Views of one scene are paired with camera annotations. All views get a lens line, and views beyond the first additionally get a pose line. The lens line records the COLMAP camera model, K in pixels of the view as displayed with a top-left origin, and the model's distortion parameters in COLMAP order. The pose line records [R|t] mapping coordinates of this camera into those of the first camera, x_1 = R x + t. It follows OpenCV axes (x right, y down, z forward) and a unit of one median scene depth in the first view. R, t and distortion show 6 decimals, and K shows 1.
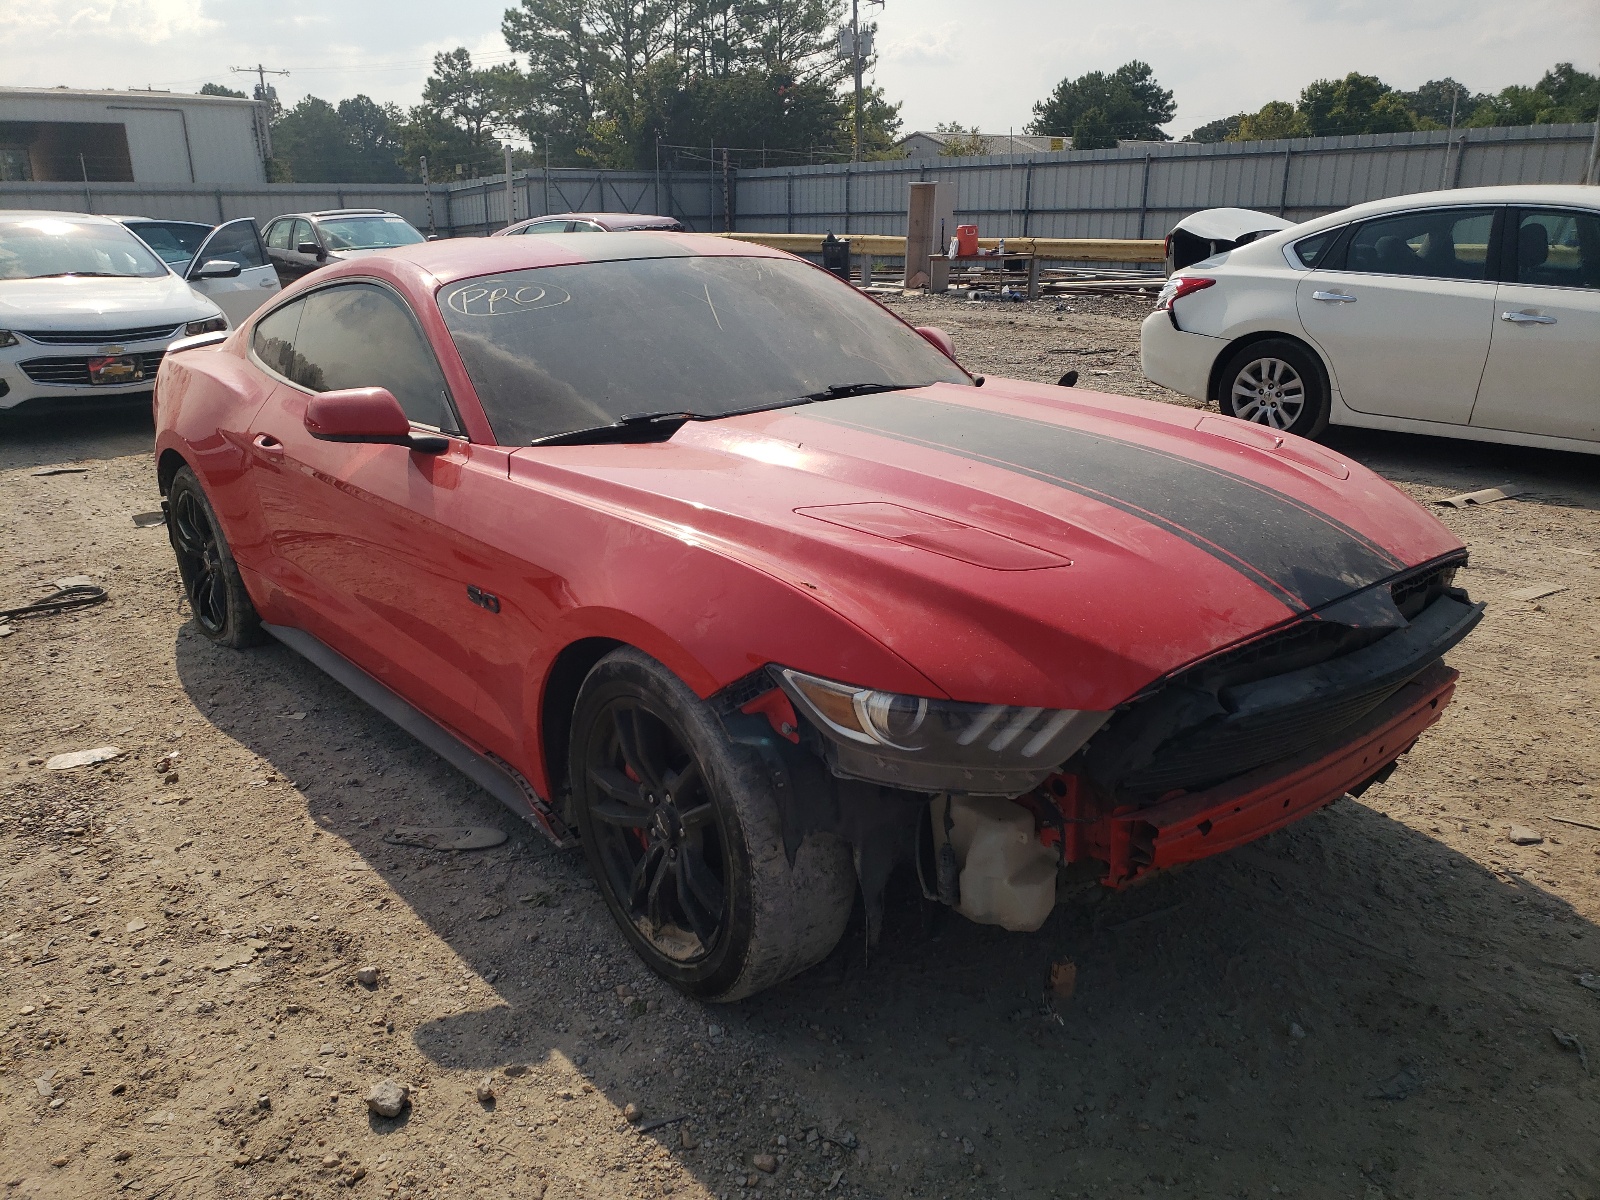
lens RADIAL K [[1226.7, 0, 798.5], [0, 1226.7, 624.7], [0, 0, 1]] dist [0.040007, -0.032233]
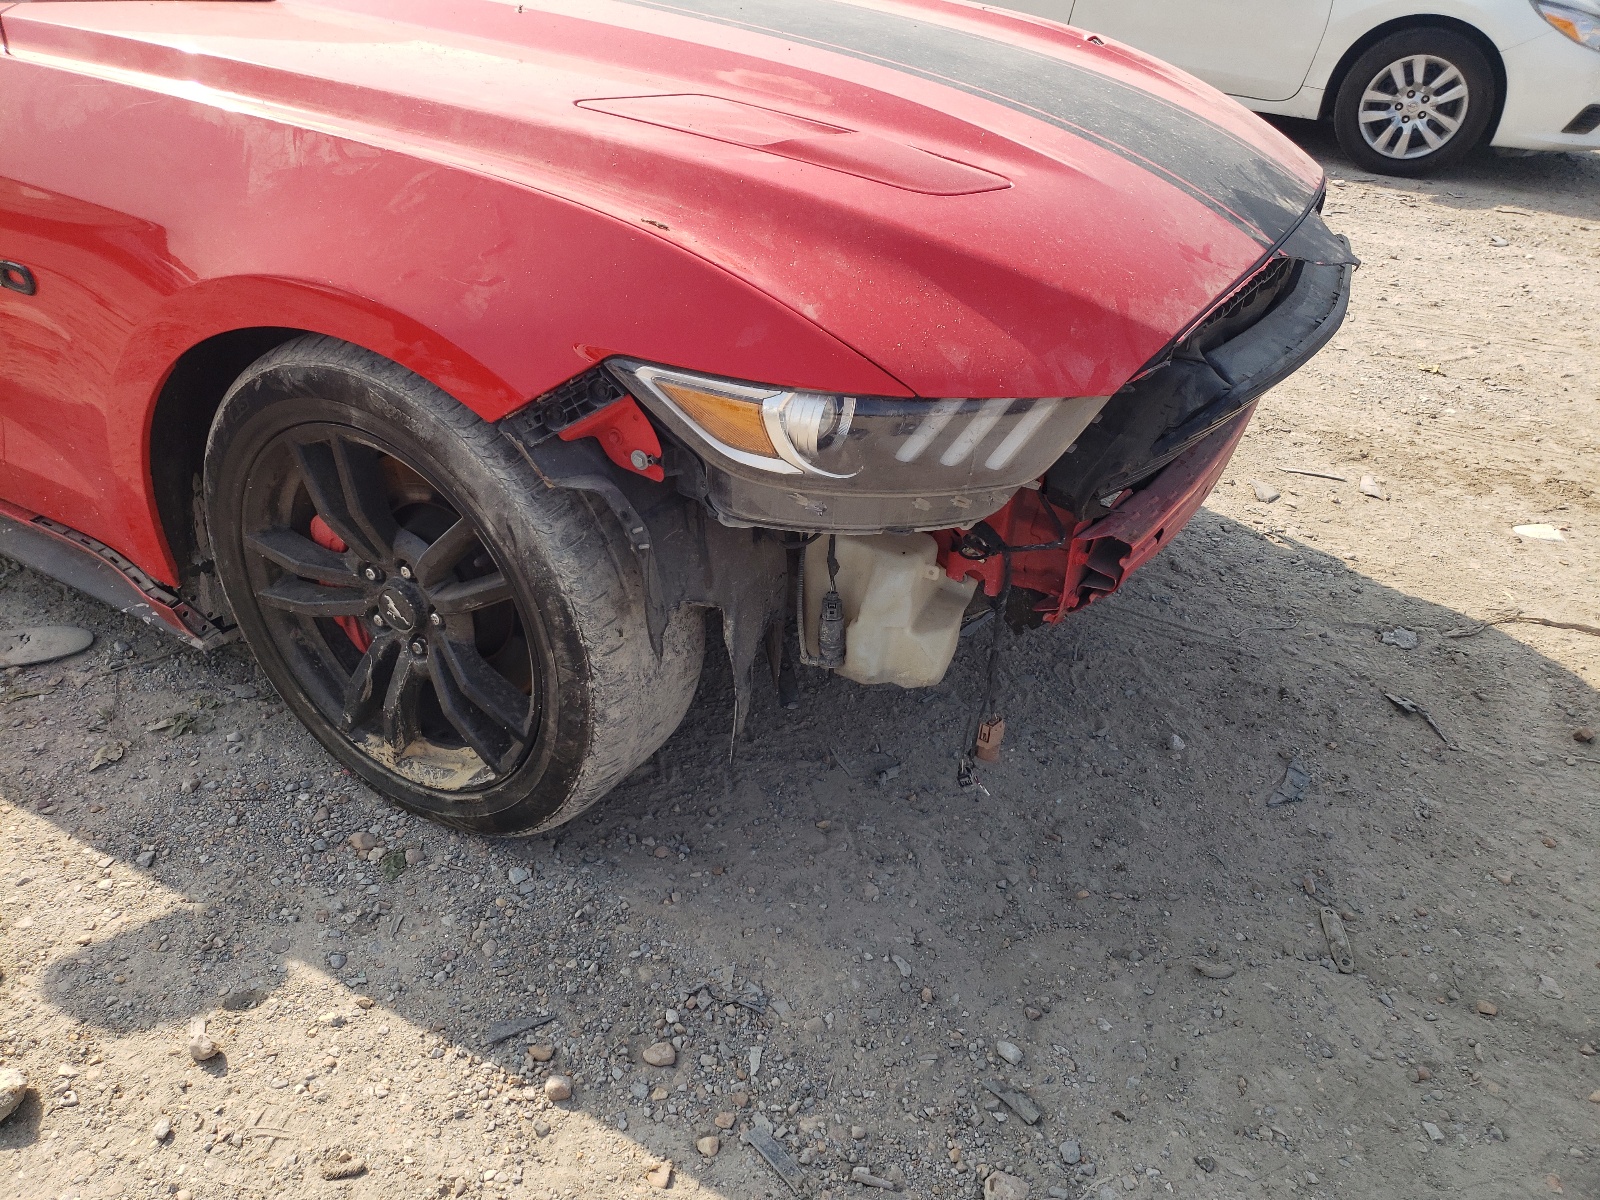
lens RADIAL K [[1226.7, 0, 798.5], [0, 1226.7, 624.7], [0, 0, 1]] dist [0.040007, -0.032233]
pose [[0.929686, -0.133515, 0.343303, -0.145281], [0.041896, 0.964277, 0.261562, 0.002803], [-0.365962, -0.228788, 0.902069, 0.318639]]
